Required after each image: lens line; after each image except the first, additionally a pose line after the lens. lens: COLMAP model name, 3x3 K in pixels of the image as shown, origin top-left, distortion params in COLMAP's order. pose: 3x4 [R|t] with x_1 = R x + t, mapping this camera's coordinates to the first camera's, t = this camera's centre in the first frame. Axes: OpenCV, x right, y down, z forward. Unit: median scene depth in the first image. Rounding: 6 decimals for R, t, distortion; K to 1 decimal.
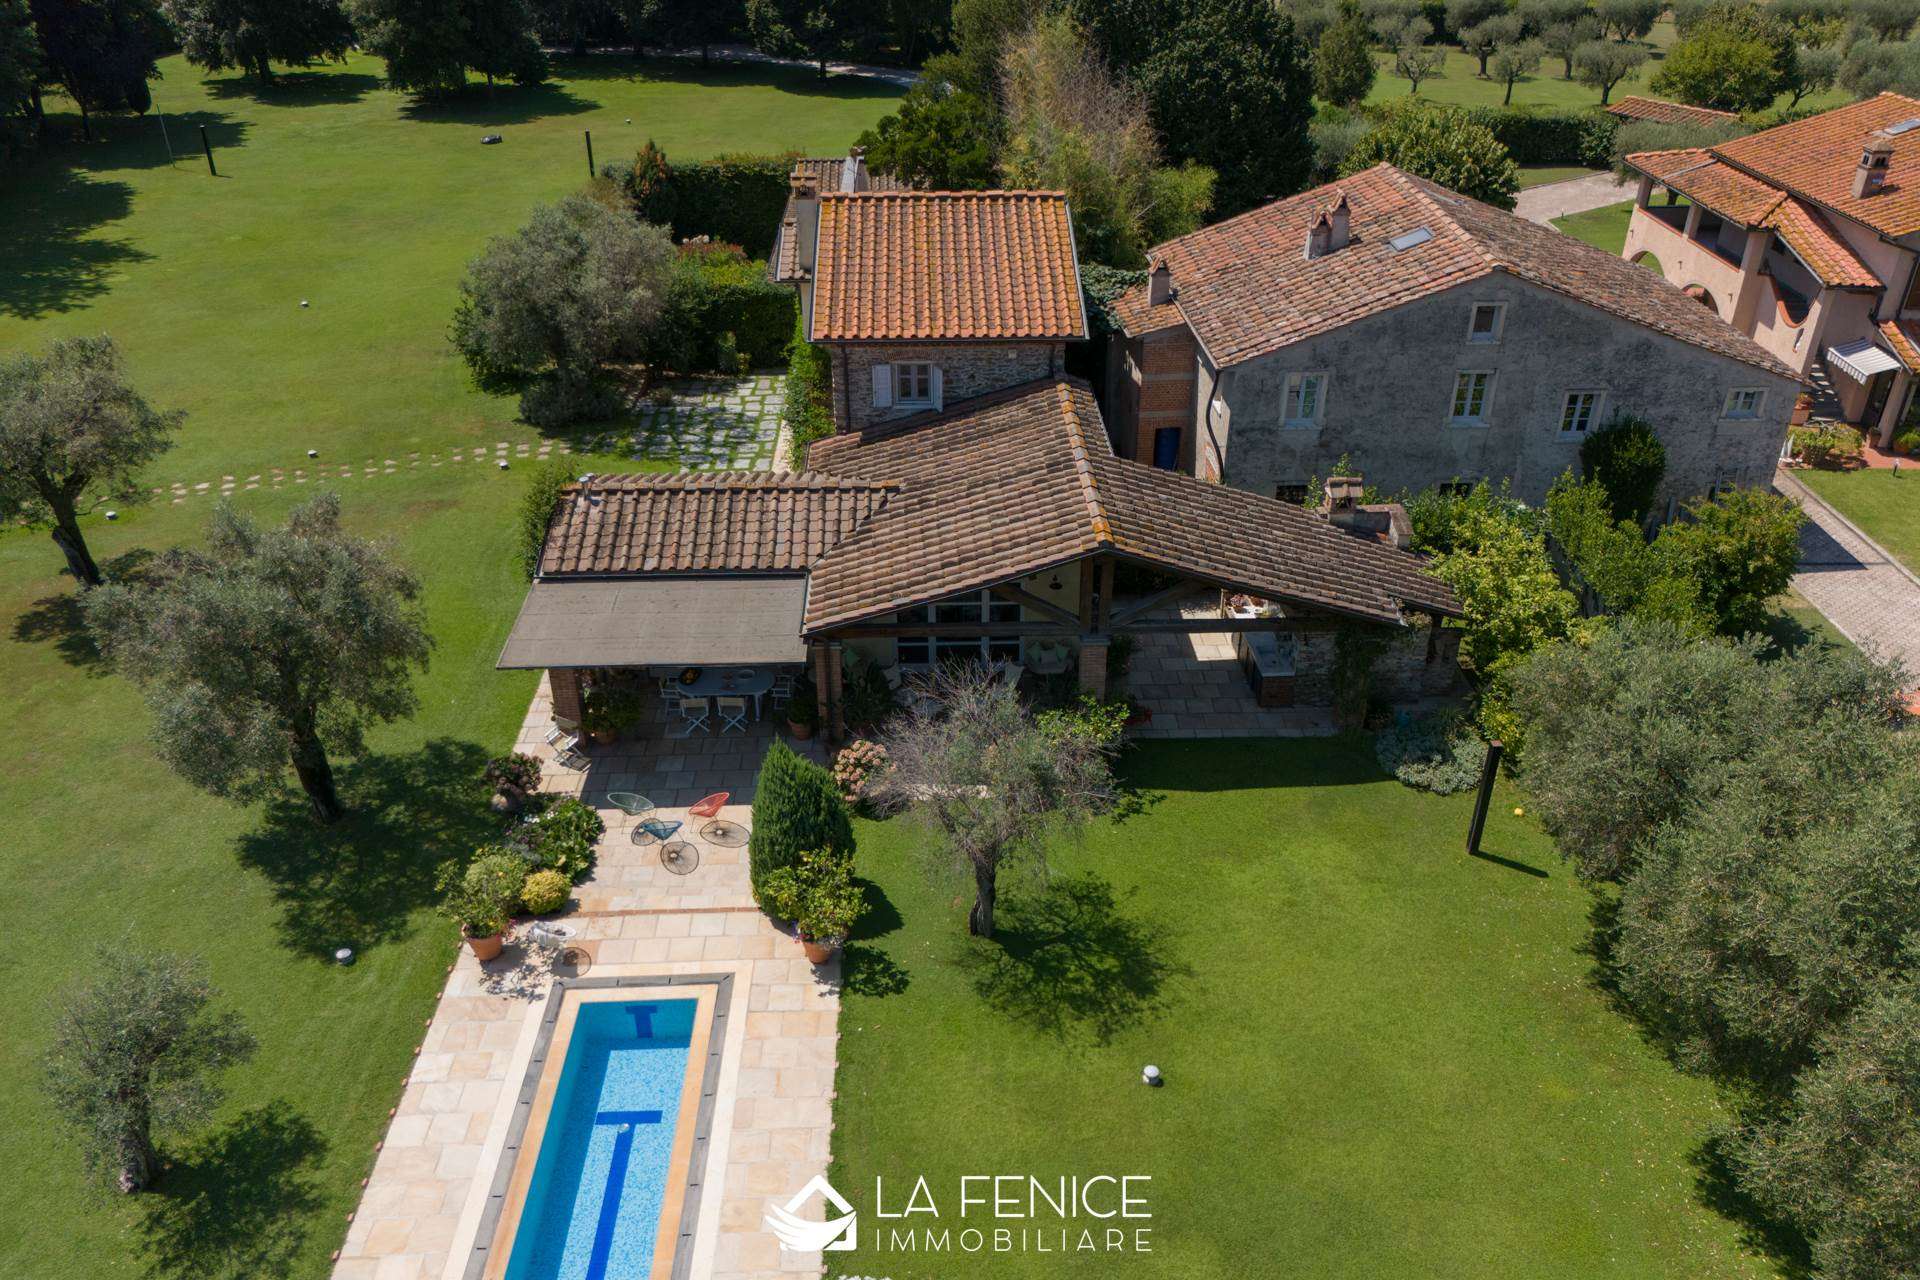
lens RADIAL K [[1400.4, 0, 970.8], [0, 1400.4, 635.4], [0, 0, 1]] dist [0.077888, -0.063706]
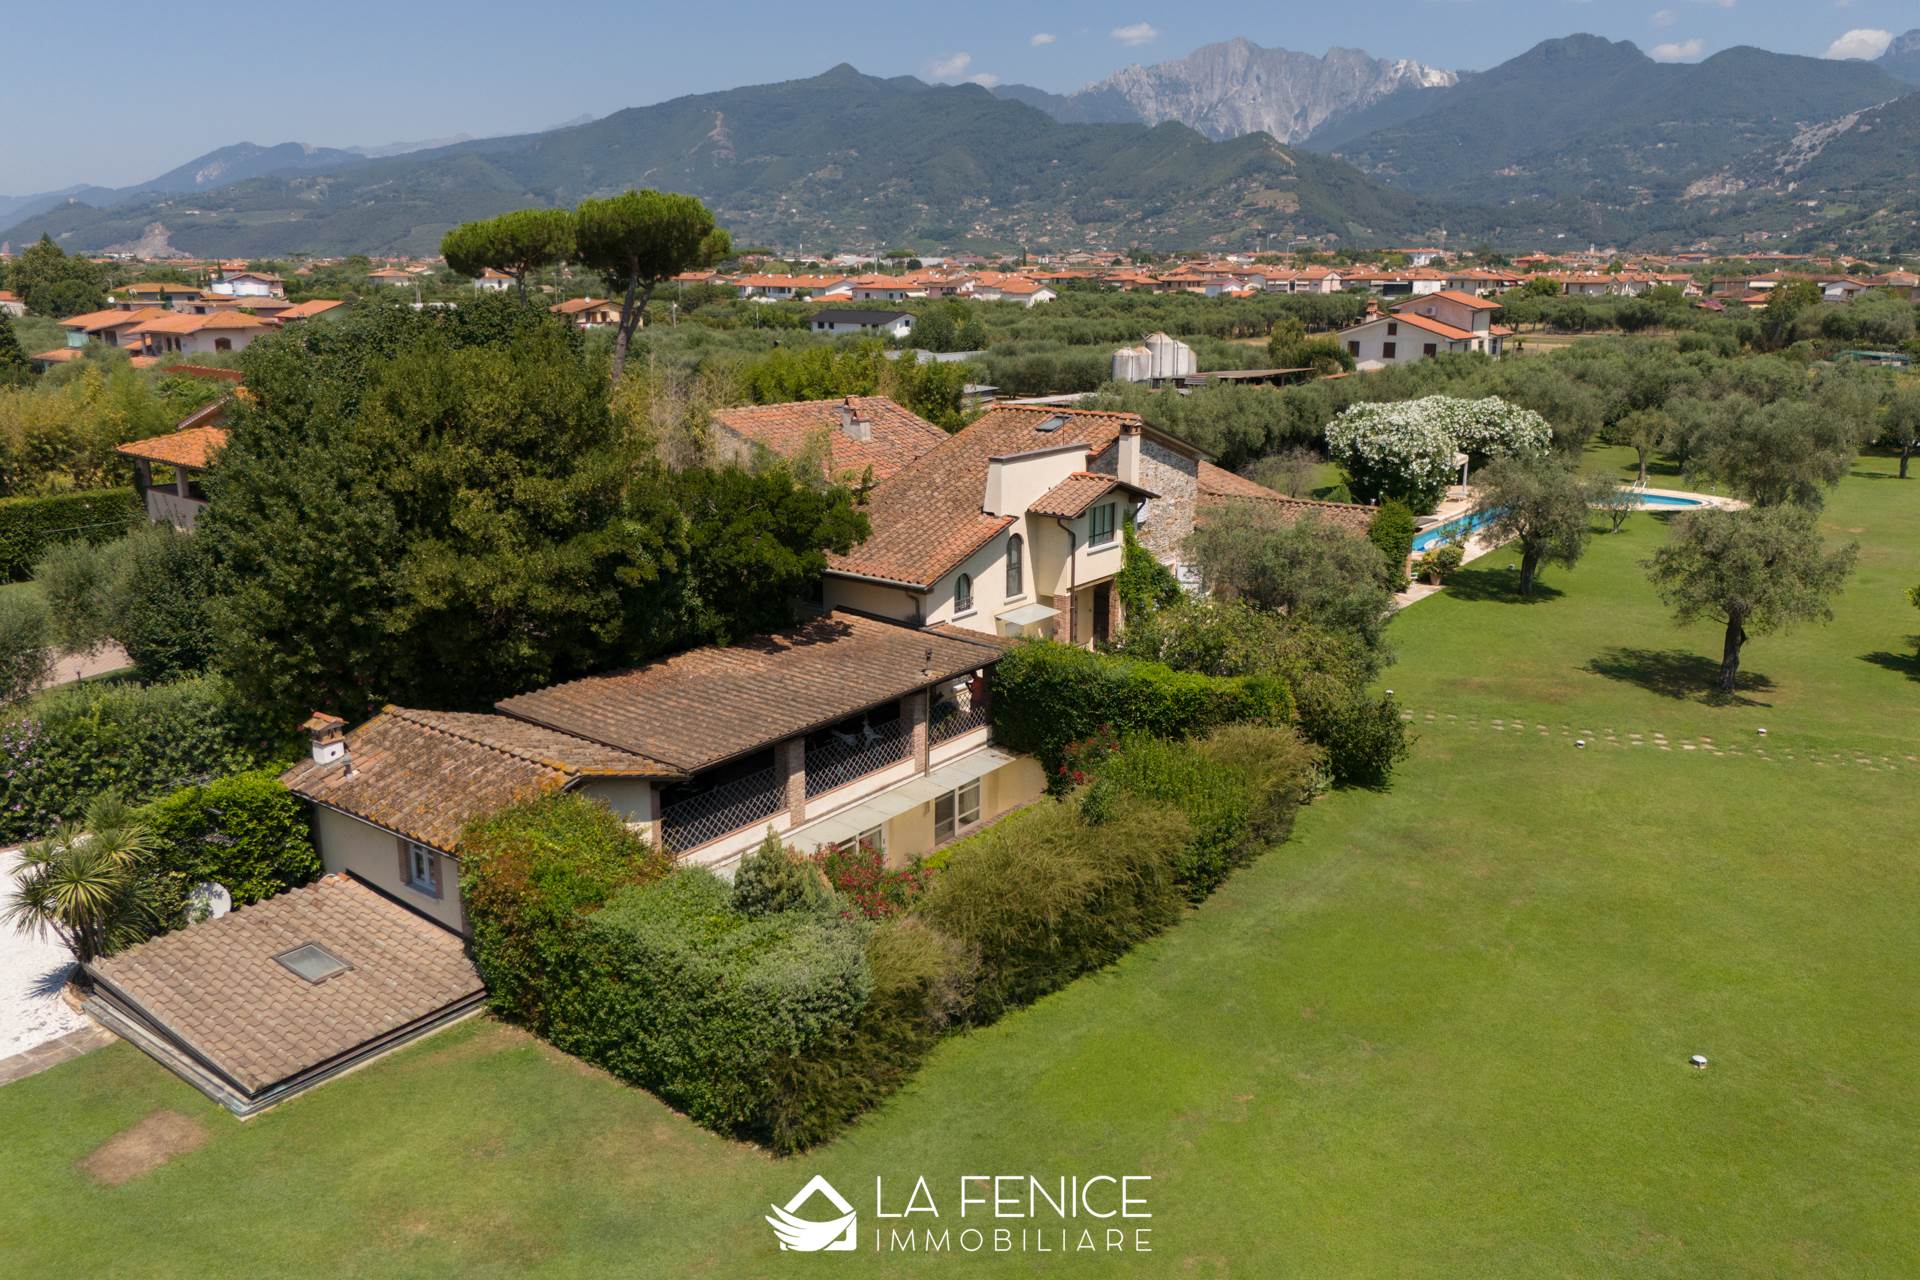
lens RADIAL K [[1419.9, 0, 966.4], [0, 1419.9, 580.7], [0, 0, 1]] dist [0.067811, -0.067439]
pose [[-0.779221, -0.135310, 0.611969, -0.745378], [0.316127, 0.758260, 0.570180, -0.919145], [-0.541183, 0.637756, -0.548077, 1.747469]]
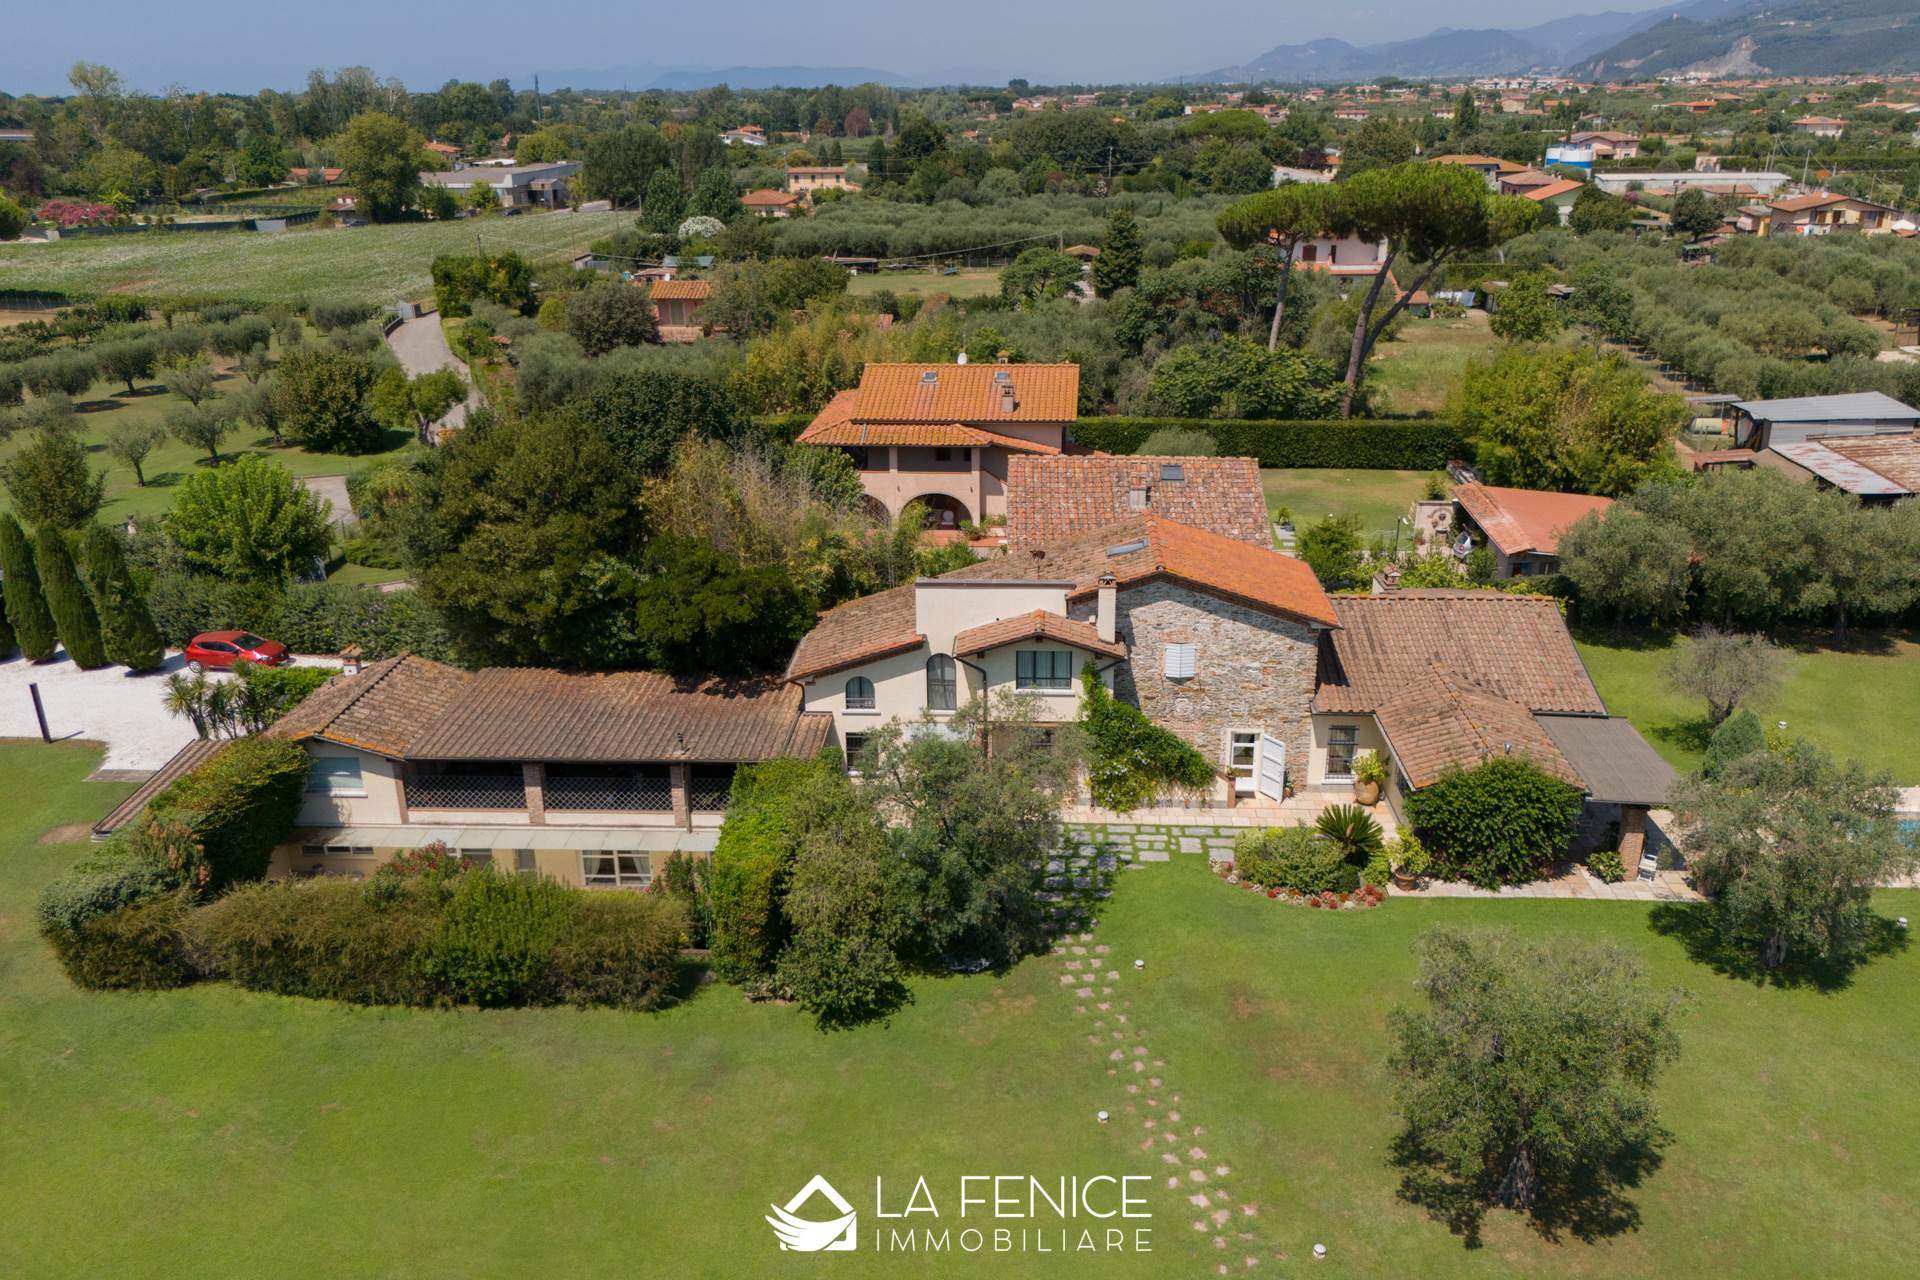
lens RADIAL K [[1418.9, 0, 965.5], [0, 1418.9, 633.1], [0, 0, 1]] dist [0.067442, -0.066666]
pose [[0.086890, -0.356108, 0.930396, -1.143675], [0.515894, 0.815032, 0.263773, -0.607082], [-0.852234, 0.457067, 0.254532, 0.781489]]
